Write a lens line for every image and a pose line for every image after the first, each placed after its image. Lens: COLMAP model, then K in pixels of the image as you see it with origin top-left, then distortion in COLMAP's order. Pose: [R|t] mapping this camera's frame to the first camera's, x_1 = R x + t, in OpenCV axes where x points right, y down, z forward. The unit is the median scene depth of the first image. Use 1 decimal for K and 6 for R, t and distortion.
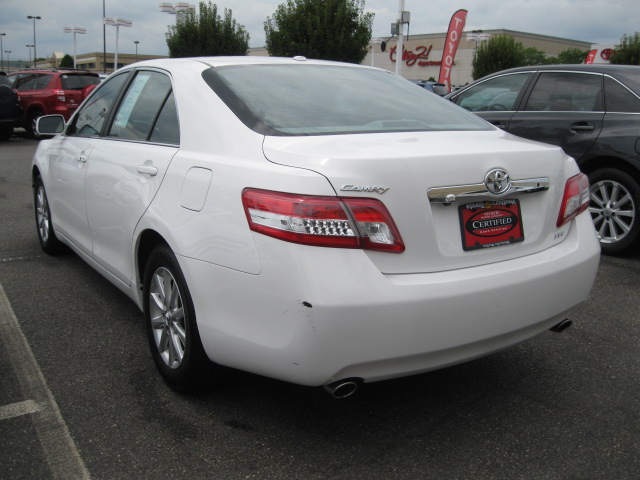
lens RADIAL K [[649.4, 0, 320.0], [0, 649.4, 240.0], [0, 0, 1]] dist [-0.108962, 0.029681]
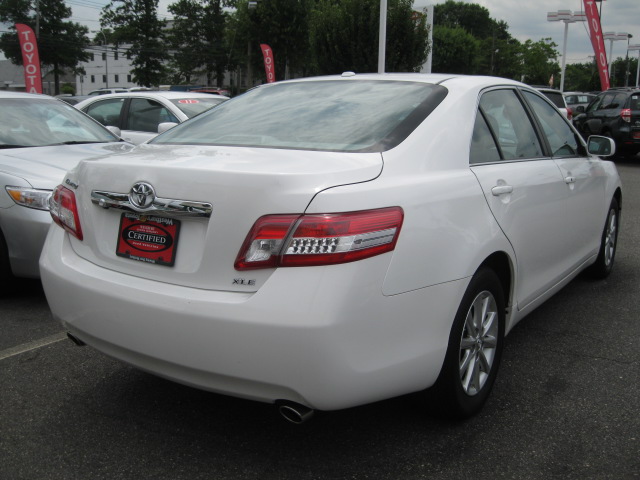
lens RADIAL K [[643.5, 0, 320.0], [0, 643.5, 240.0], [0, 0, 1]] dist [-0.014238, -0.002792]
pose [[0.363686, 0.172713, -0.915370, 1.227703], [-0.207602, 0.972975, 0.101099, -0.172115], [0.908094, 0.153264, 0.389713, 0.843121]]
